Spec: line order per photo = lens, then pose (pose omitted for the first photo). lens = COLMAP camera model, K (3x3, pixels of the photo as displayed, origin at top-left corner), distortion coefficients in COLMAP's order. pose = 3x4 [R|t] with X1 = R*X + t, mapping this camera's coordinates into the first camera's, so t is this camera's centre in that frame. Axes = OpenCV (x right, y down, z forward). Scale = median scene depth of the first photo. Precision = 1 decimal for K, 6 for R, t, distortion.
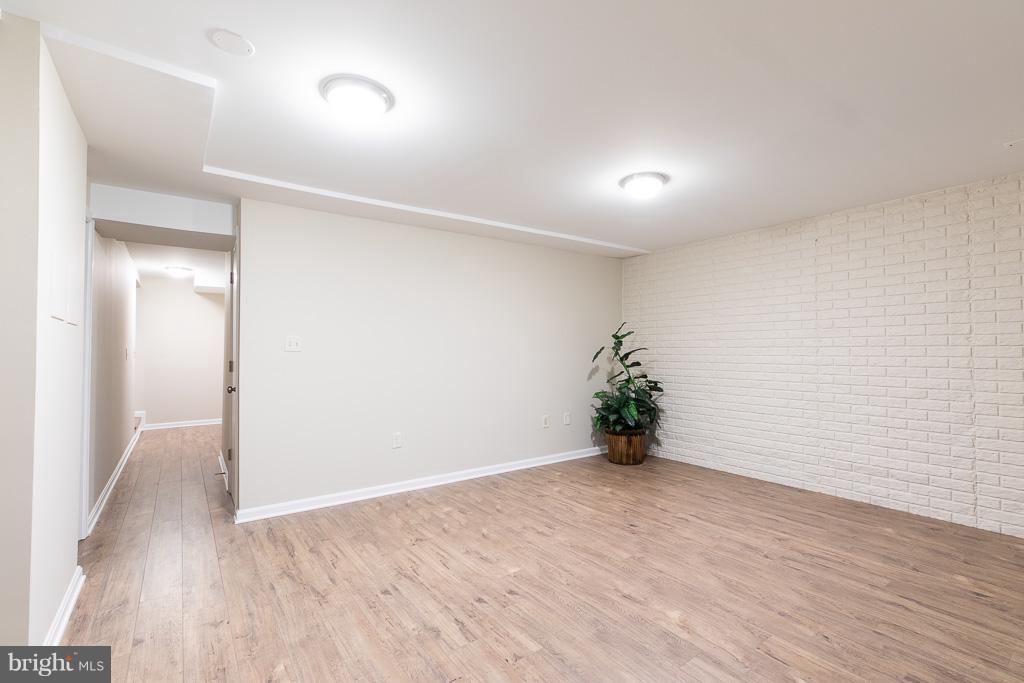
lens RADIAL K [[456.7, 0, 513.1], [0, 456.7, 342.1], [0, 0, 1]] dist [0.006983, -0.000120]
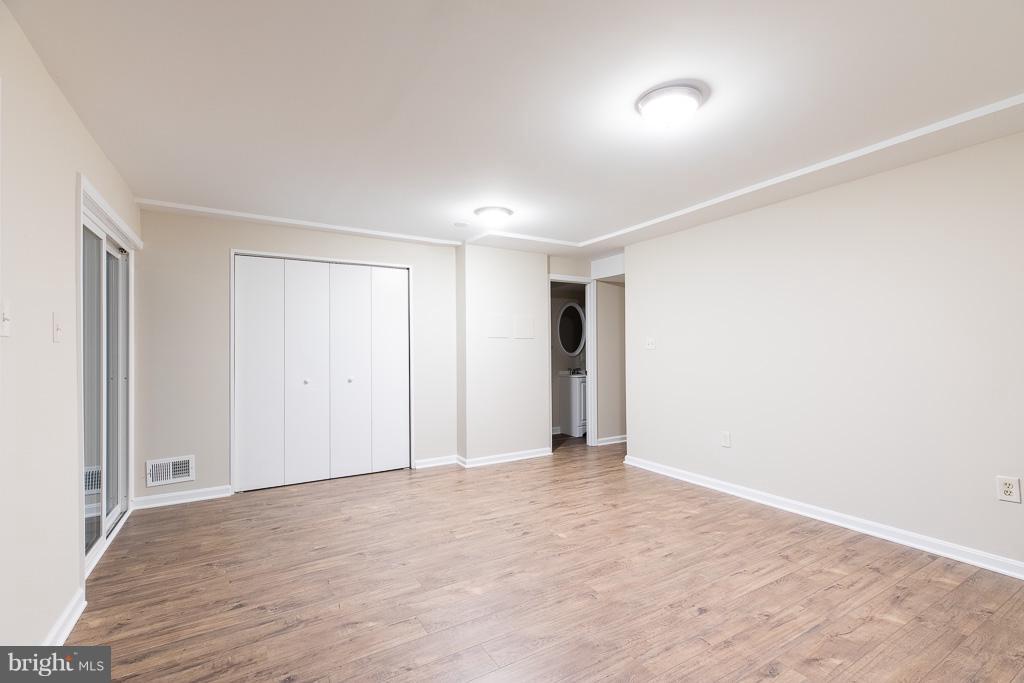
lens RADIAL K [[456.7, 0, 513.1], [0, 456.7, 342.1], [0, 0, 1]] dist [0.006983, -0.000120]
pose [[-0.091367, -0.015627, -0.995695, 1.132716], [0.027964, 0.999442, -0.018252, 0.016753], [0.995425, -0.029511, -0.090879, 0.942485]]
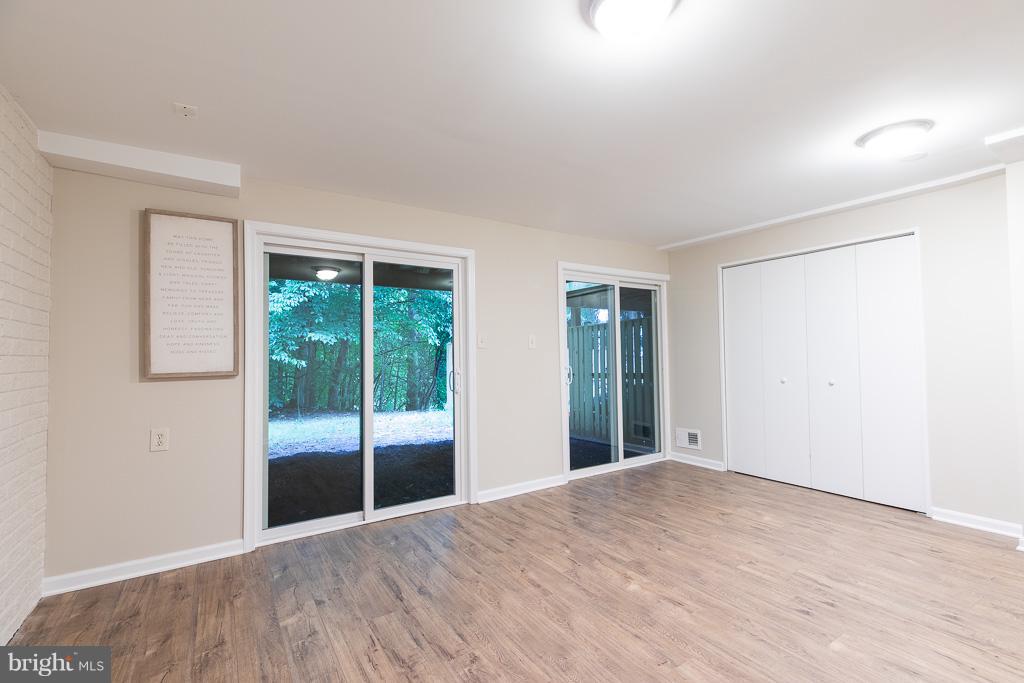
lens RADIAL K [[456.7, 0, 513.1], [0, 456.7, 342.1], [0, 0, 1]] dist [0.006983, -0.000120]
pose [[-0.998254, 0.018301, 0.056169, 0.449436], [0.015718, 0.998814, -0.046080, 0.030549], [-0.056946, -0.045117, -0.997357, 1.698664]]
